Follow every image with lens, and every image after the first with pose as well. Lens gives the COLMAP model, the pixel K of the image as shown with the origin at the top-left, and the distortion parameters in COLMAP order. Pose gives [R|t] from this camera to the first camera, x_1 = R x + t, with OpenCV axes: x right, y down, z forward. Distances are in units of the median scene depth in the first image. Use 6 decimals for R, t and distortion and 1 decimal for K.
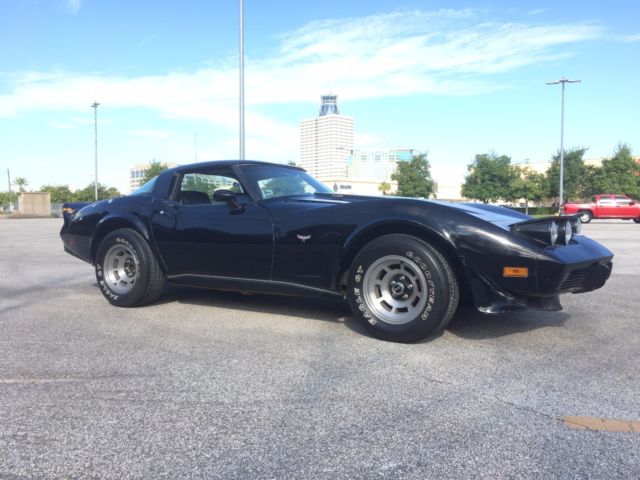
lens RADIAL K [[531.3, 0, 318.6], [0, 531.3, 243.8], [0, 0, 1]] dist [0.082208, -0.117897]
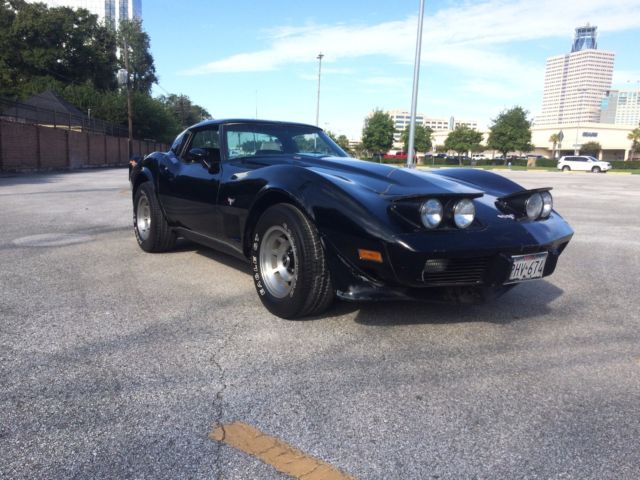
lens RADIAL K [[524.5, 0, 321.7], [0, 524.5, 252.9], [0, 0, 1]] dist [0.099111, -0.120917]
pose [[0.915606, 0.092680, -0.391249, 0.395746], [-0.047842, 0.991271, 0.122854, -0.033514], [0.399220, -0.093768, 0.912048, 0.119530]]
